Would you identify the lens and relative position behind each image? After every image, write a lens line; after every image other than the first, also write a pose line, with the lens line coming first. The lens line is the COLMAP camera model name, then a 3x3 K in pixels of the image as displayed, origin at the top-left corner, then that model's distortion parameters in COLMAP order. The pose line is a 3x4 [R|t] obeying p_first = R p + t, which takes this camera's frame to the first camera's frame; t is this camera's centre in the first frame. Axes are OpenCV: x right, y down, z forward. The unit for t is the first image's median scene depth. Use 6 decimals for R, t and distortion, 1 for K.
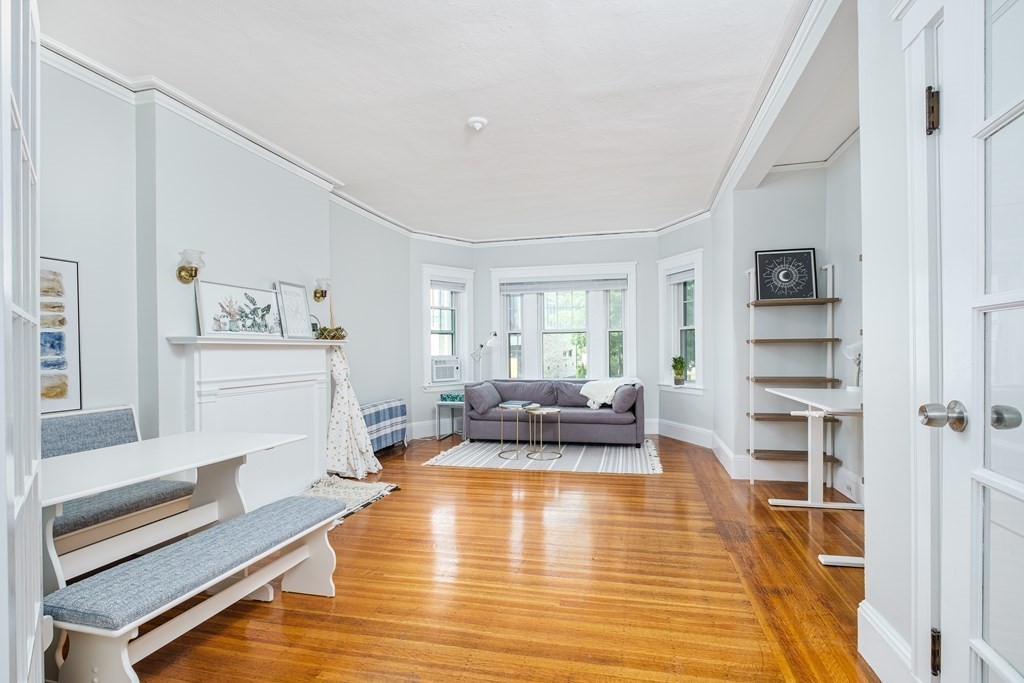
lens RADIAL K [[414.8, 0, 553.8], [0, 414.8, 352.0], [0, 0, 1]] dist [0.001043, -0.005210]
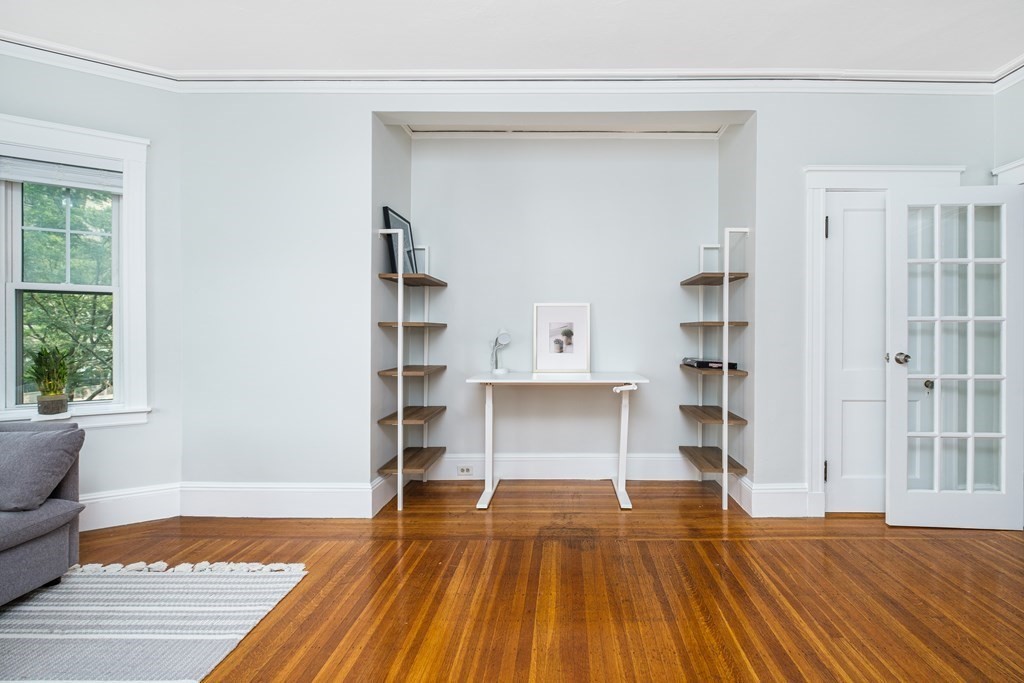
lens RADIAL K [[463.2, 0, 544.9], [0, 463.2, 334.5], [0, 0, 1]] dist [0.001169, 0.000155]
pose [[-0.131608, 0.008625, 0.991264, -0.286563], [0.005225, 0.999954, -0.008007, 0.001229], [-0.991288, 0.004126, -0.131647, 0.589584]]
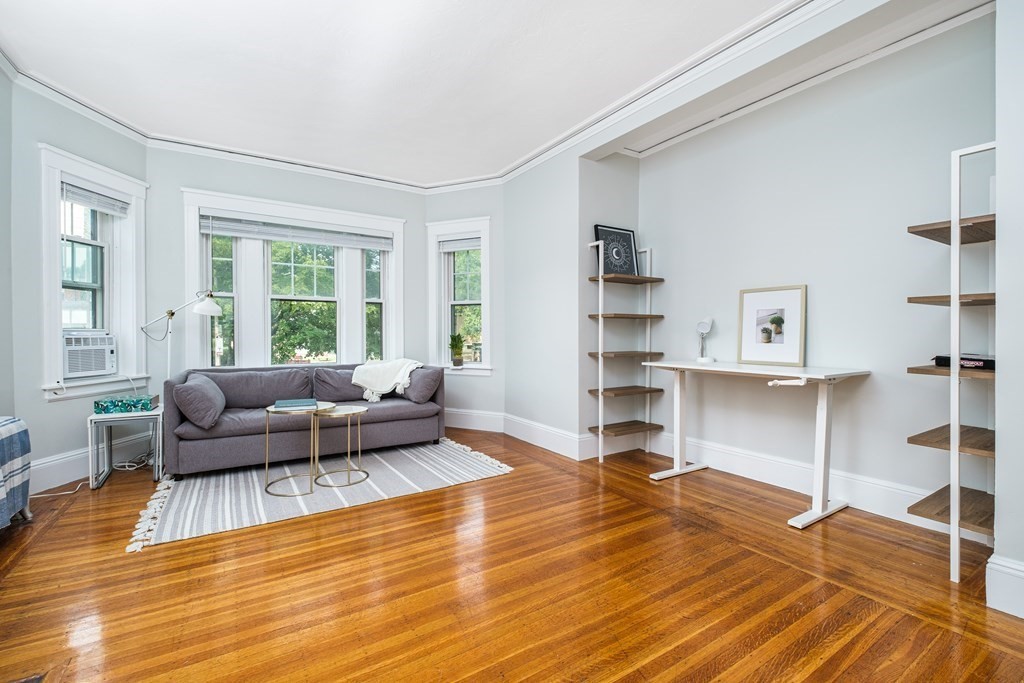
lens RADIAL K [[420.6, 0, 489.2], [0, 420.6, 337.5], [0, 0, 1]] dist [-0.011025, -0.000352]
pose [[0.761063, 0.004261, 0.648664, -0.253306], [-0.007727, 0.999967, 0.002498, 0.017230], [-0.648632, -0.006913, 0.761071, 0.294134]]
